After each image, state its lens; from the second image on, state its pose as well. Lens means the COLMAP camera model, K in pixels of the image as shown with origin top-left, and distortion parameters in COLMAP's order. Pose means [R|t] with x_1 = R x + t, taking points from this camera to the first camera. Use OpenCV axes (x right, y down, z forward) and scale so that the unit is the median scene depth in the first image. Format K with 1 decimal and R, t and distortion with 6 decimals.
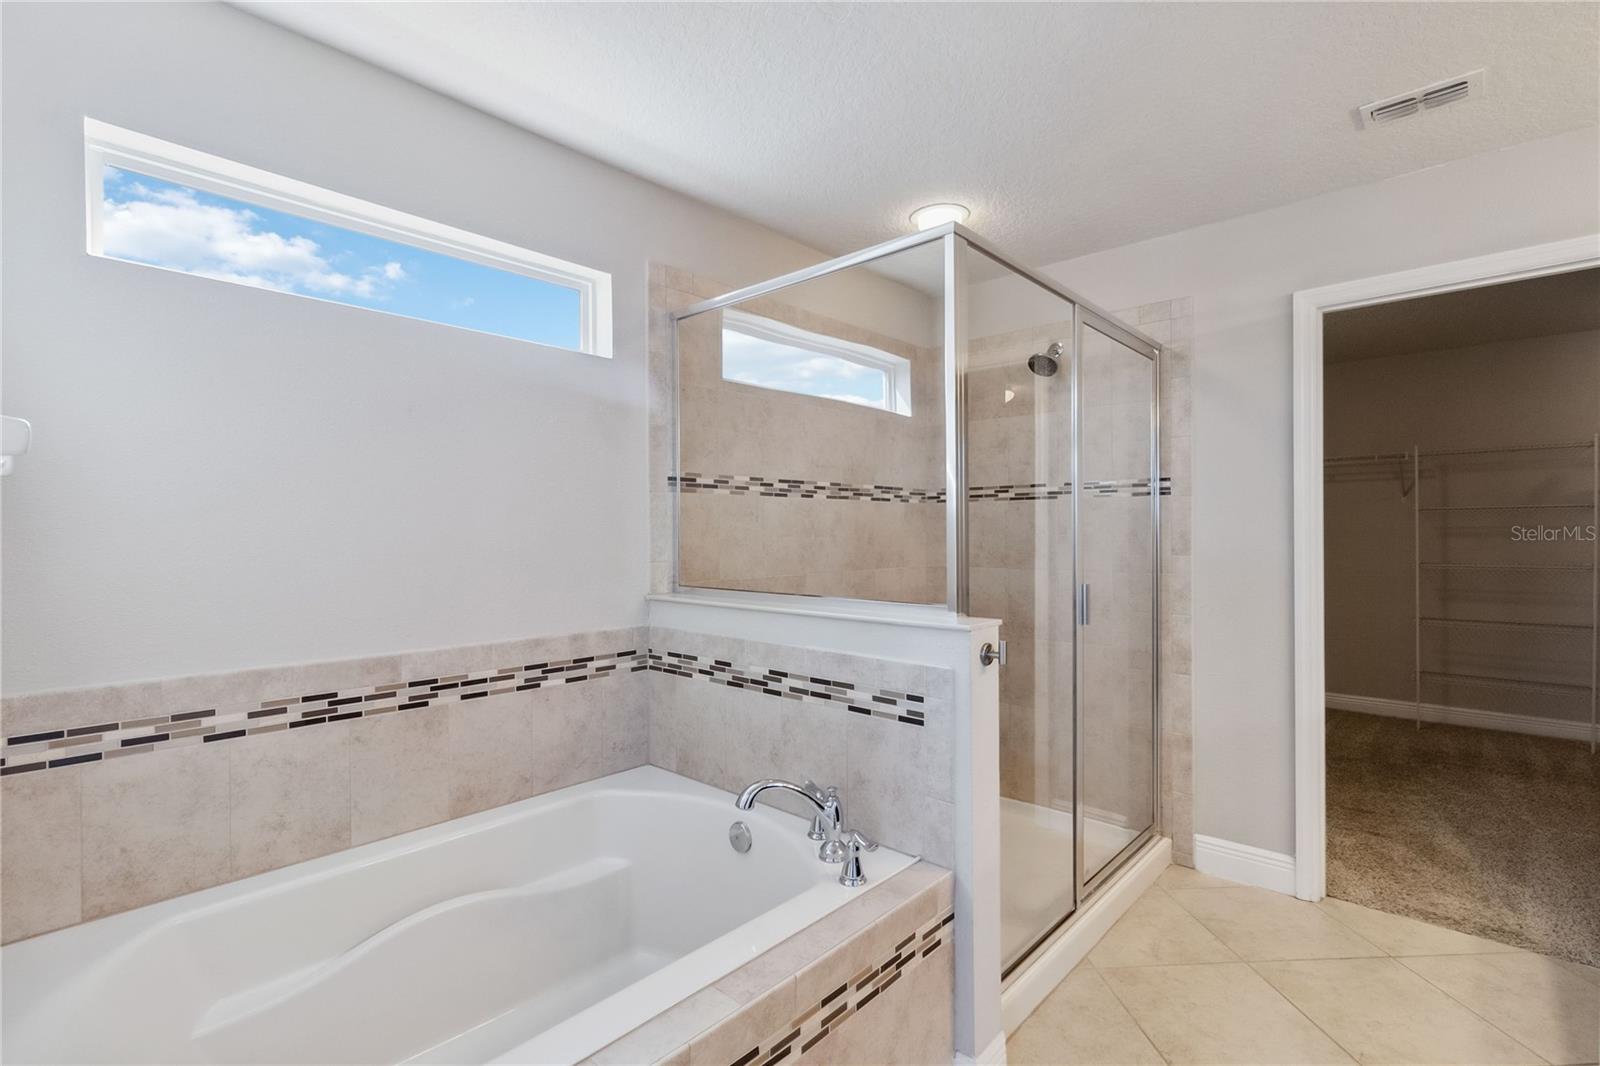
lens RADIAL K [[722.5, 0, 809.2], [0, 722.5, 512.4], [0, 0, 1]] dist [0.000405, 0.000098]
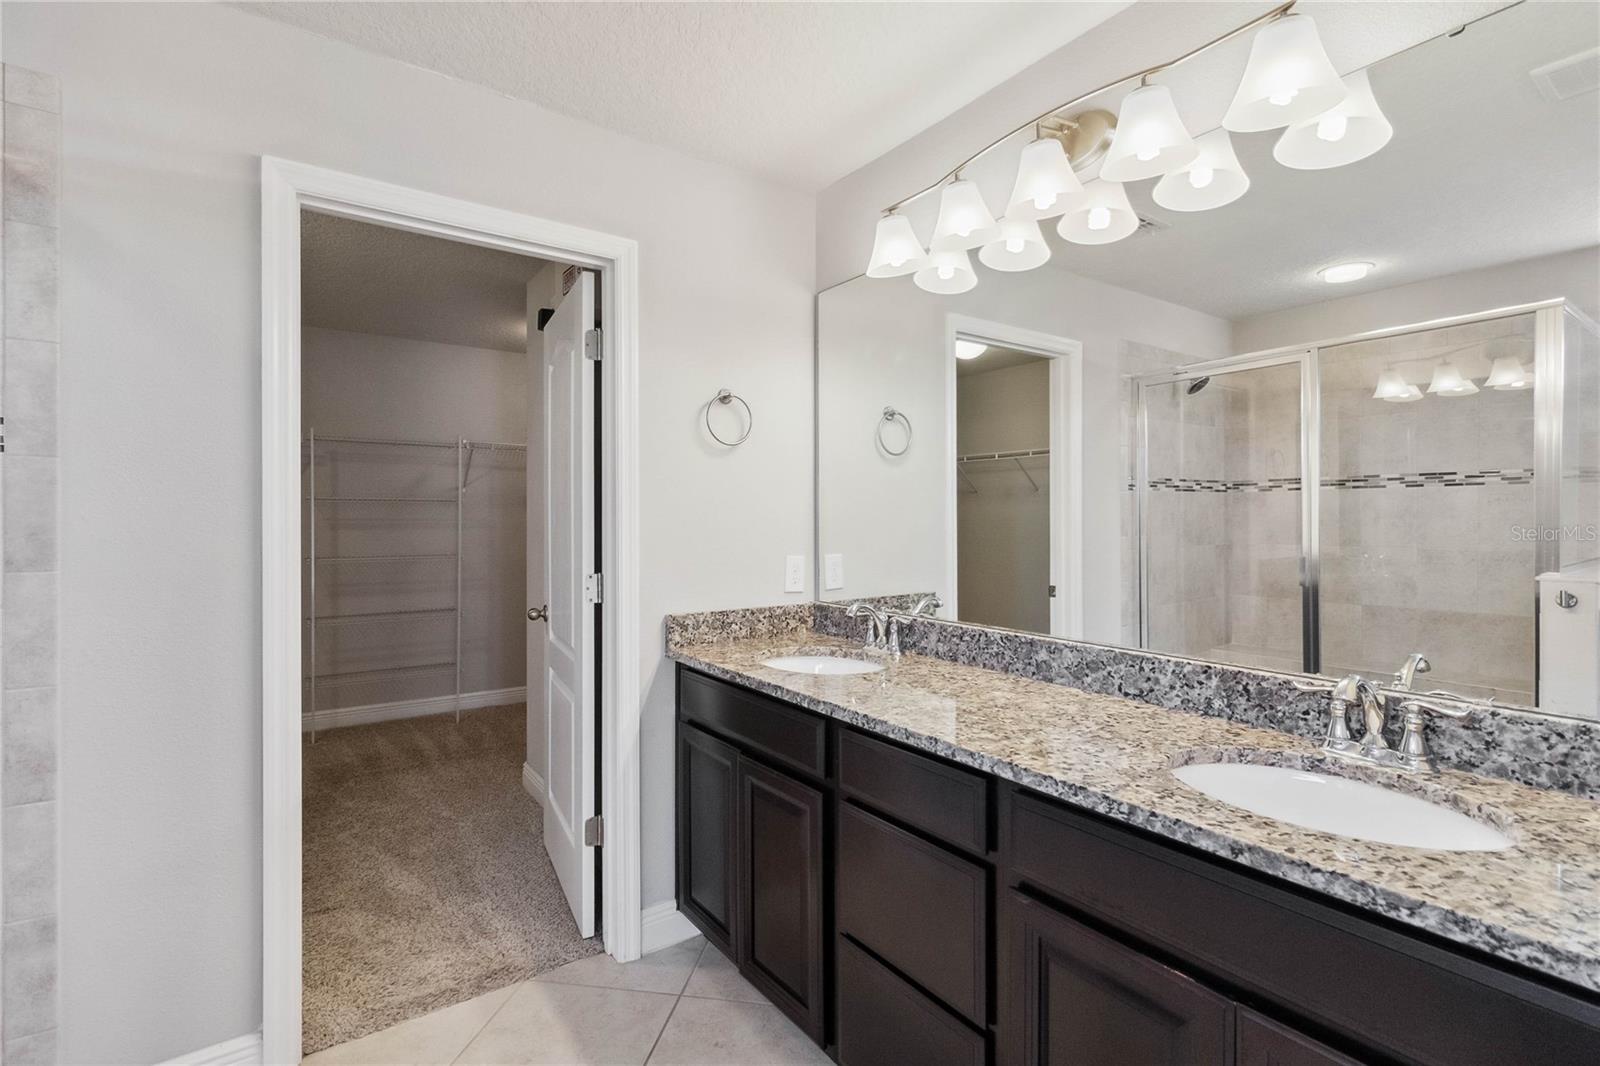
lens RADIAL K [[739.5, 0, 798.2], [0, 739.5, 524.4], [0, 0, 1]] dist [0.000231, 0.001159]
pose [[0.209985, 0.000794, 0.977704, 0.104796], [-0.030420, 0.999521, 0.005722, 0.005898], [-0.977231, -0.030943, 0.209909, 0.335288]]
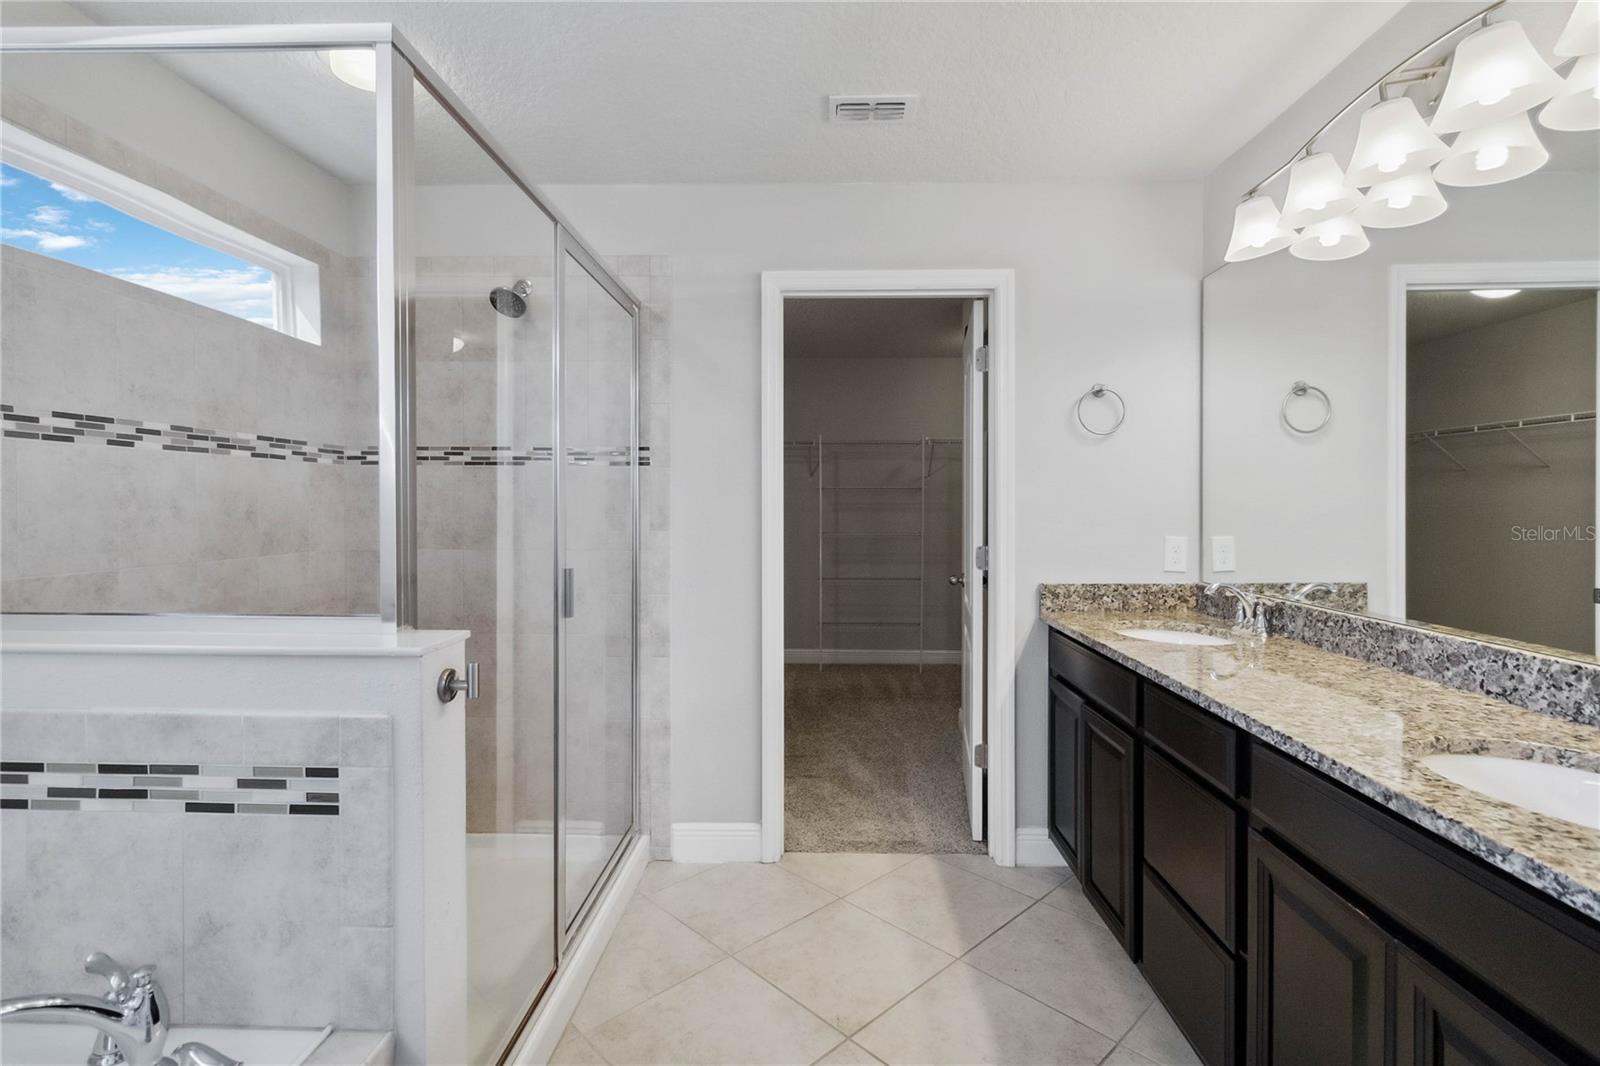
lens RADIAL K [[739.5, 0, 798.2], [0, 739.5, 524.4], [0, 0, 1]] dist [0.000231, 0.001159]
pose [[0.758921, -0.009381, 0.651115, 0.027316], [-0.024981, 0.998741, 0.043506, 0.005185], [-0.650704, -0.049284, 0.757731, 0.158897]]
